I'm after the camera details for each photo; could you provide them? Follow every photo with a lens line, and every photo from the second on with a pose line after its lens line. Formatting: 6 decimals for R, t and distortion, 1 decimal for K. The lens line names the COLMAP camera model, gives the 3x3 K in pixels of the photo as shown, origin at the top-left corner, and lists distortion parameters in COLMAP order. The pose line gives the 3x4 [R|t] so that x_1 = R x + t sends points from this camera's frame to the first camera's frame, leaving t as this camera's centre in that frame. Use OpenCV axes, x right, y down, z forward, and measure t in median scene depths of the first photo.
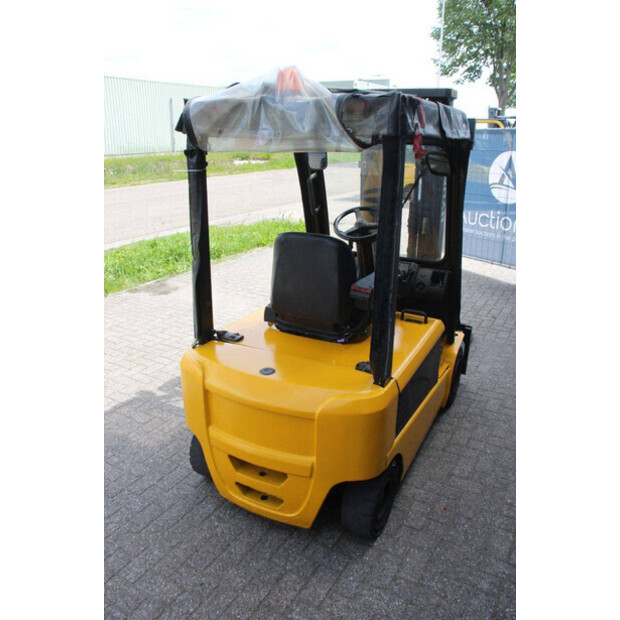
lens RADIAL K [[514.0, 0, 310.0], [0, 514.0, 310.0], [0, 0, 1]] dist [-0.177771, 0.164207]
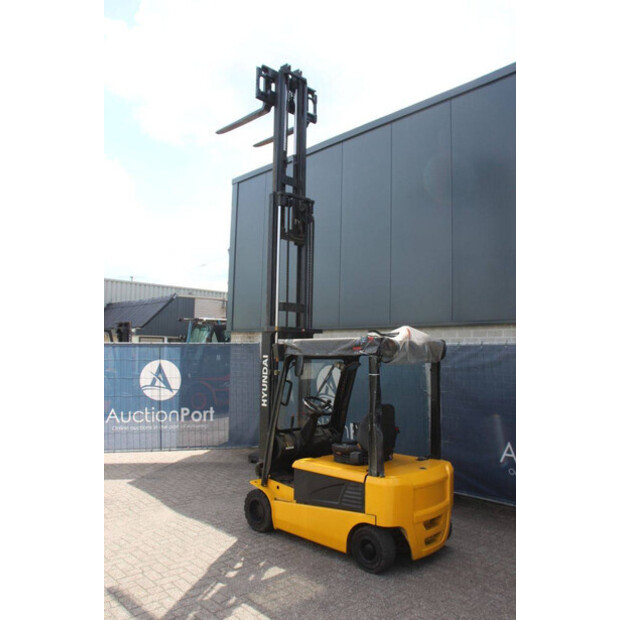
lens RADIAL K [[527.6, 0, 310.0], [0, 527.6, 310.0], [0, 0, 1]] dist [-0.177415, 0.191552]
pose [[0.316502, 0.074935, 0.945627, -1.870348], [0.302133, 0.936995, -0.175375, -0.205525], [-0.899190, 0.341212, 0.273920, 0.544370]]
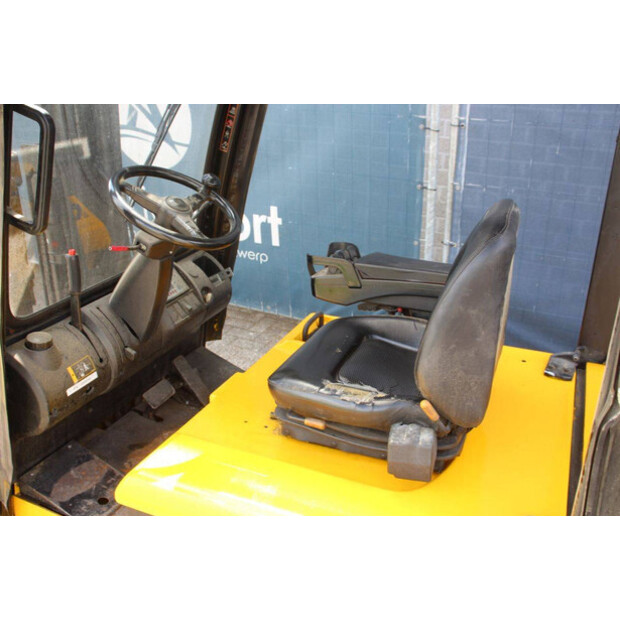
lens RADIAL K [[620.1, 0, 310.9], [0, 620.1, 299.1], [0, 0, 1]] dist [-0.054492, 0.002788]
pose [[-0.063613, -0.378072, 0.923588, -0.478442], [0.315827, 0.870270, 0.377999, -0.311734], [-0.946682, 0.315739, 0.064045, 1.074772]]
